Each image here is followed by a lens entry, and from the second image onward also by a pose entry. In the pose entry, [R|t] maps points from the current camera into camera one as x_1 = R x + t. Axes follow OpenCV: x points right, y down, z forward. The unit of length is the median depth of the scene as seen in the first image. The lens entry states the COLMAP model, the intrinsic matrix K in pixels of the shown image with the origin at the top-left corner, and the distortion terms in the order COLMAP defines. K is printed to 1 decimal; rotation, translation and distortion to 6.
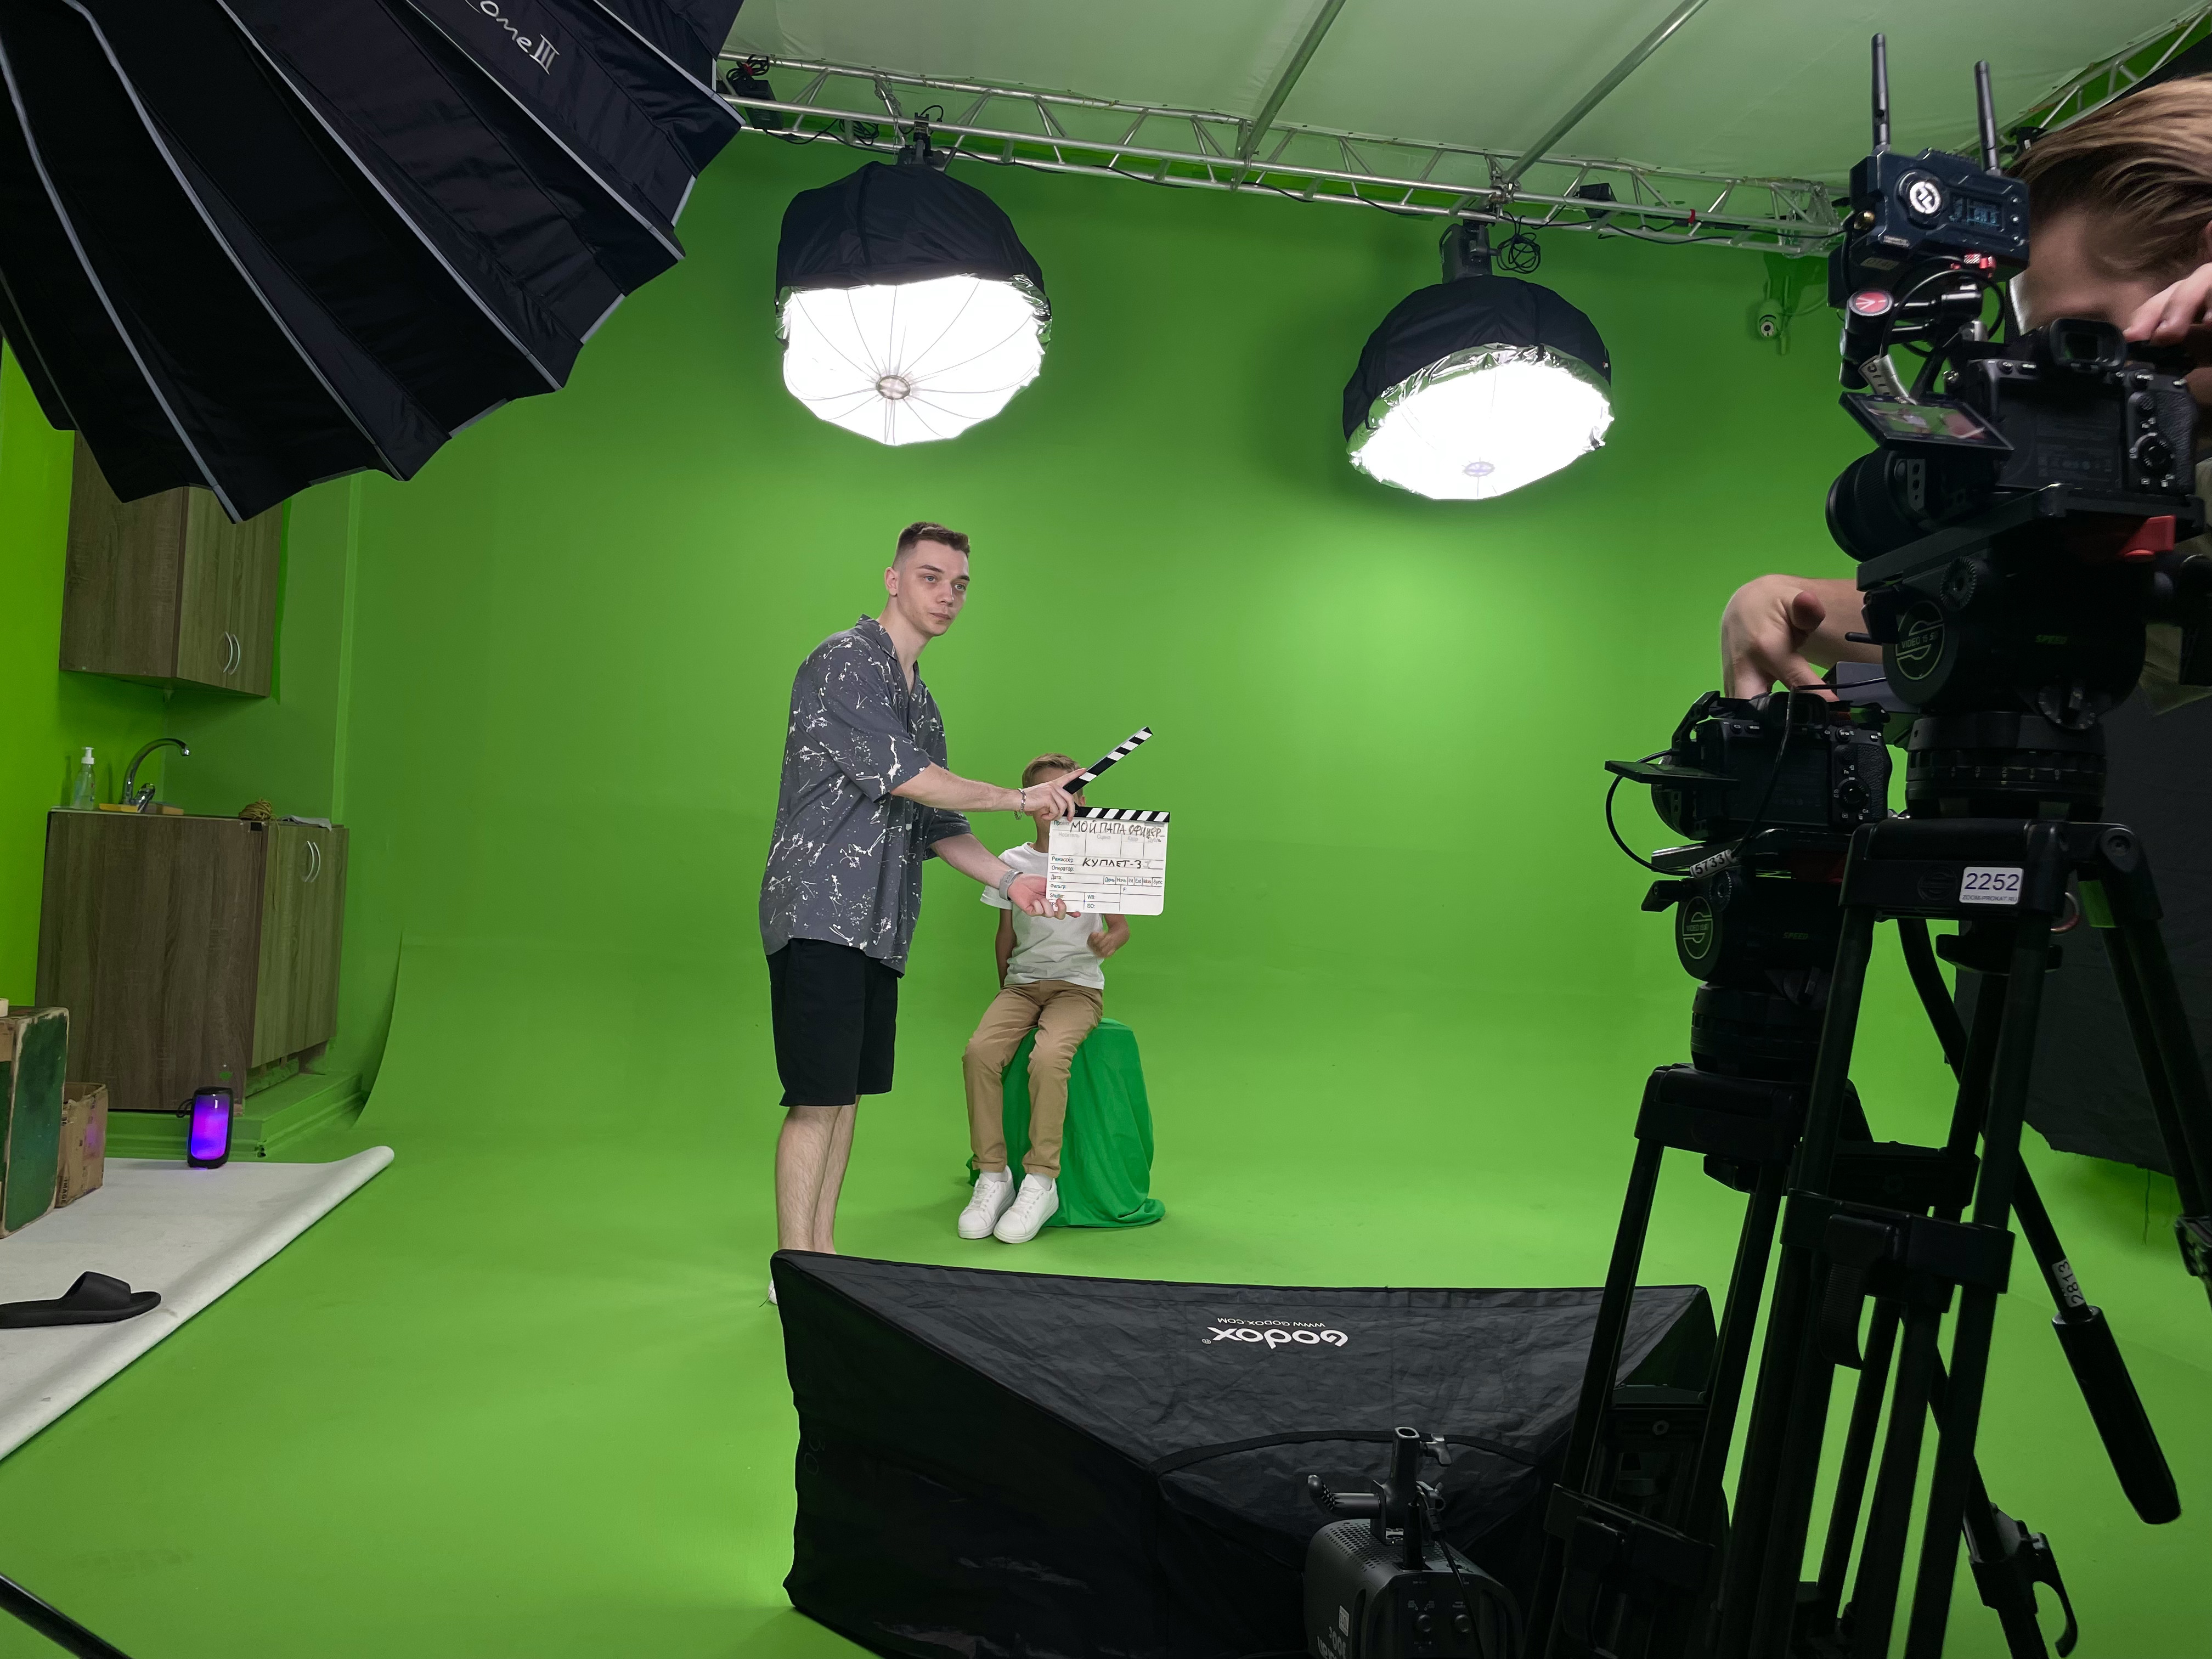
lens RADIAL K [[1681.8, 0, 1104.8], [0, 1681.8, 812.0], [0, 0, 1]] dist [0.072441, -0.089354]
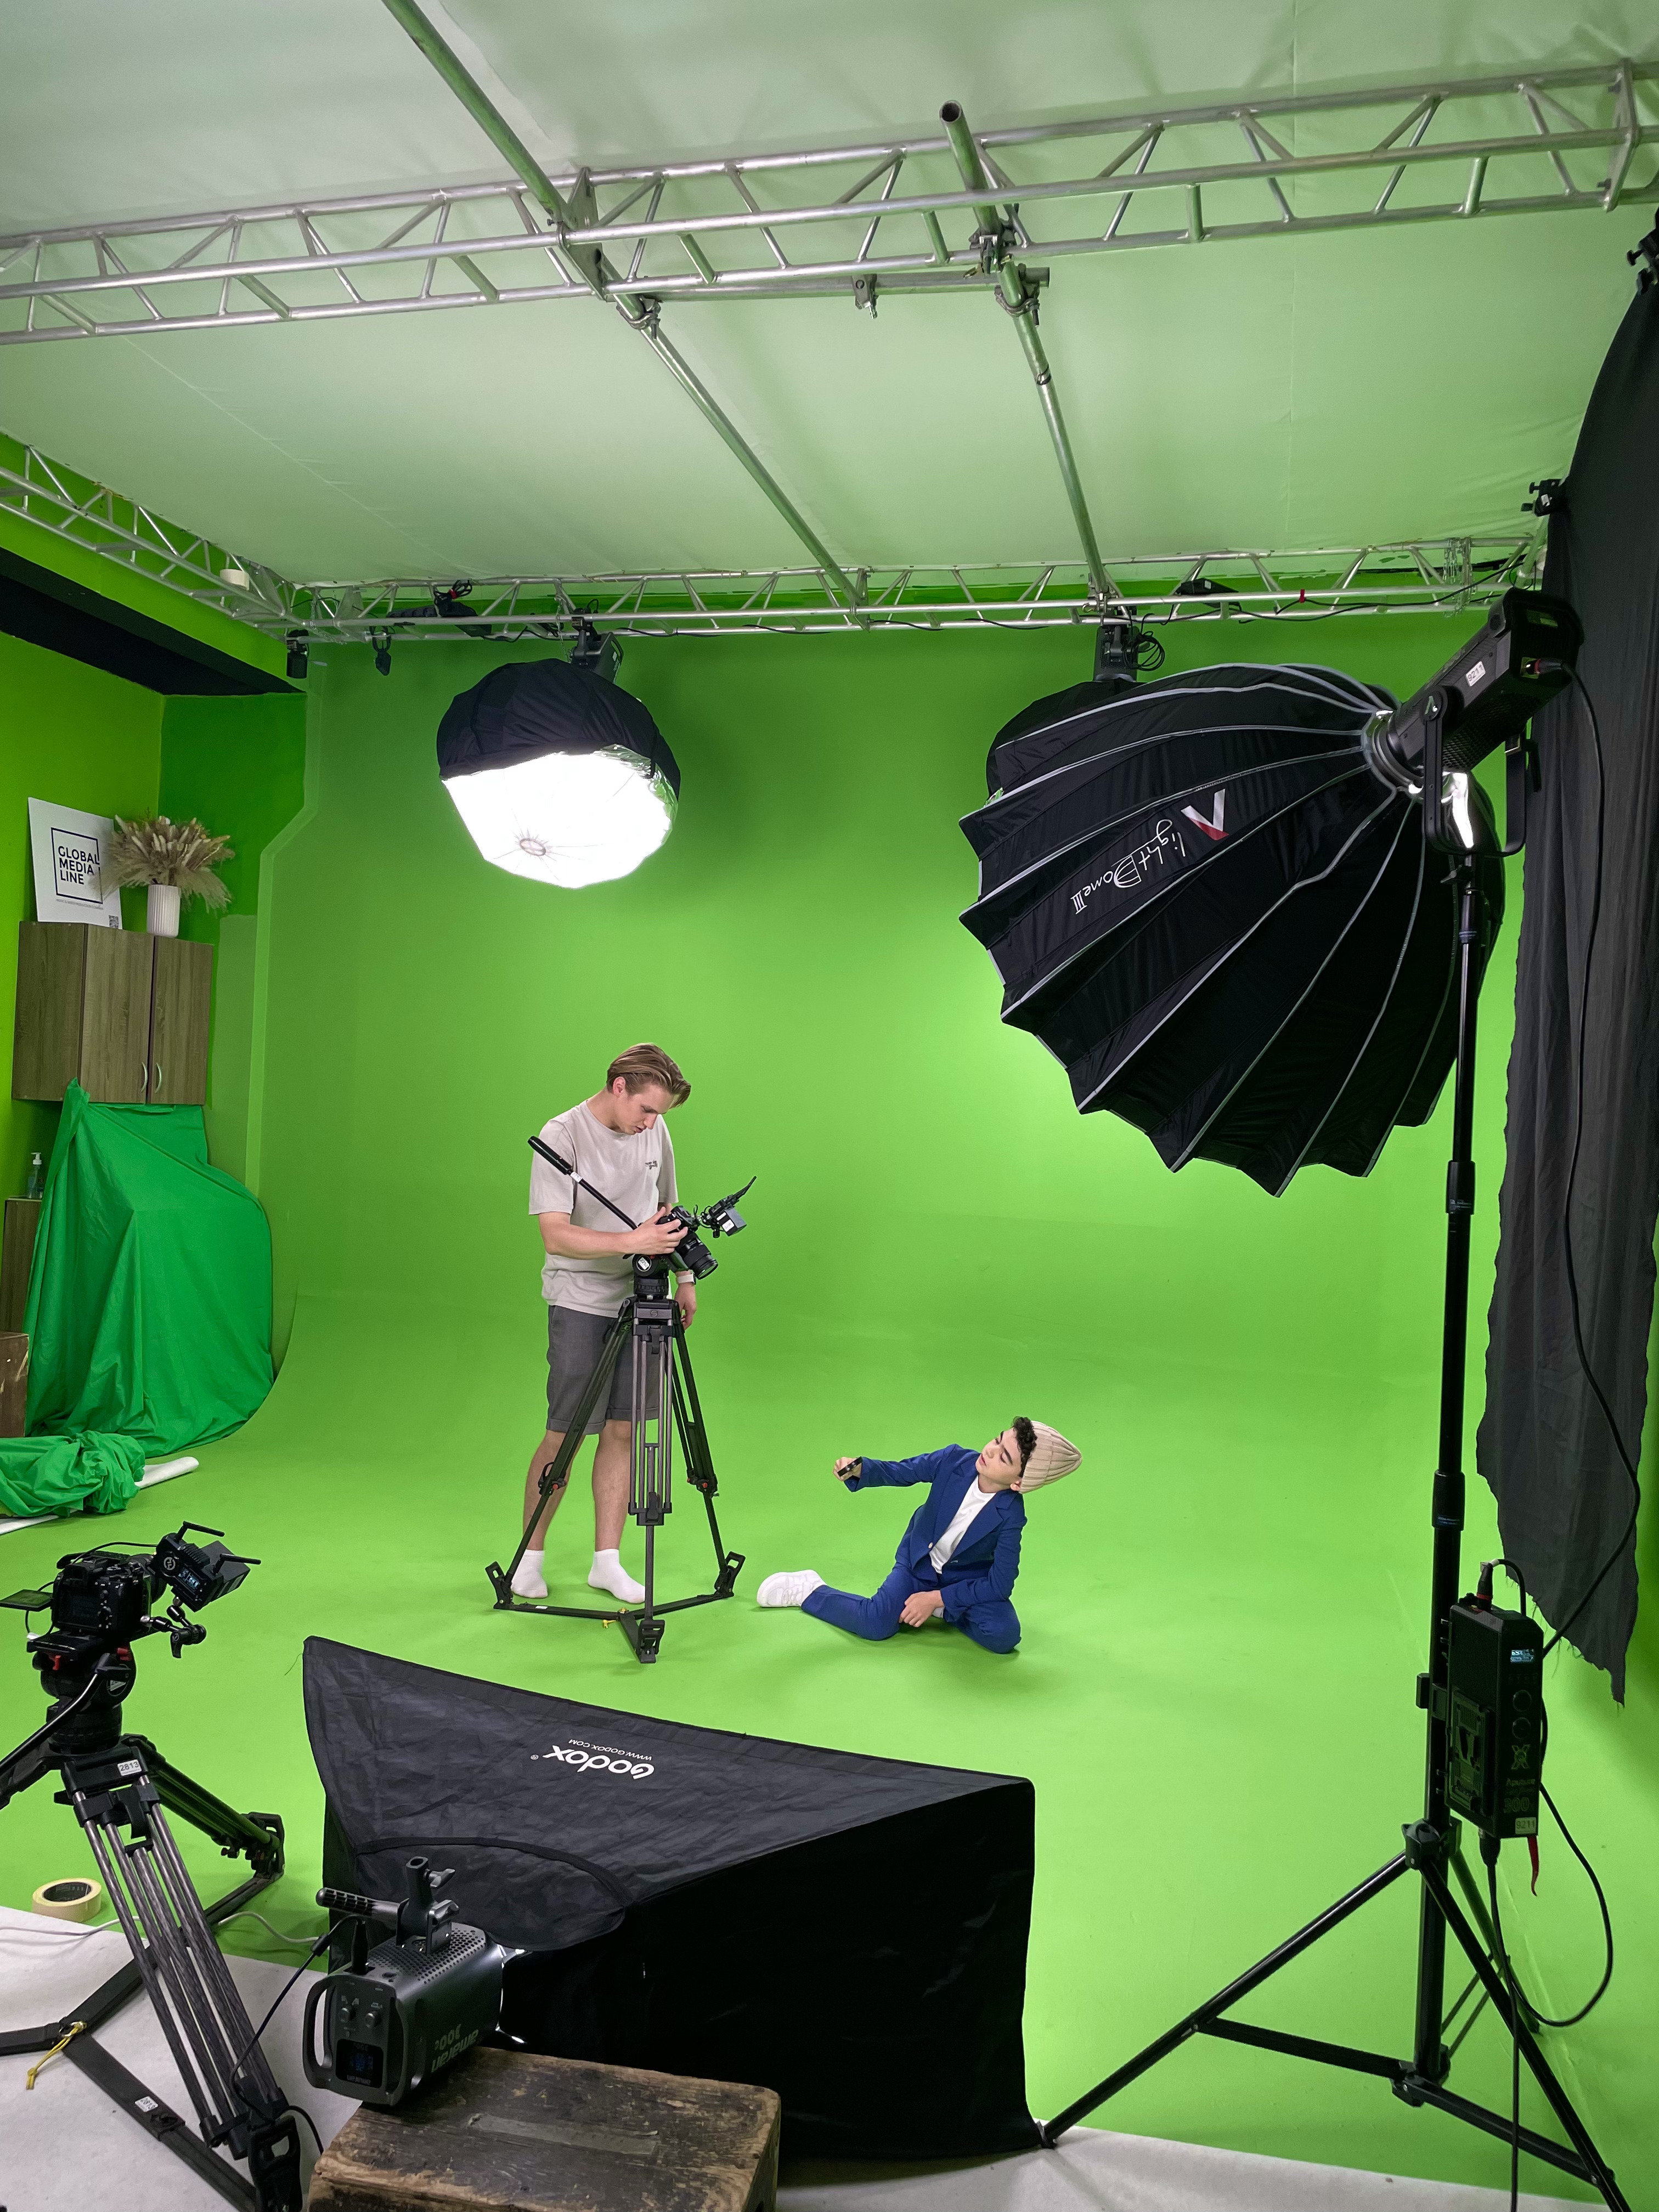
lens RADIAL K [[1681.8, 0, 846.7], [0, 1681.8, 1117.8], [0, 0, 1]] dist [0.072441, -0.089354]
pose [[0.920633, -0.013835, -0.390184, 0.507537], [0.011568, 0.999900, -0.008160, -0.044546], [0.390258, 0.002998, 0.920701, -0.011665]]
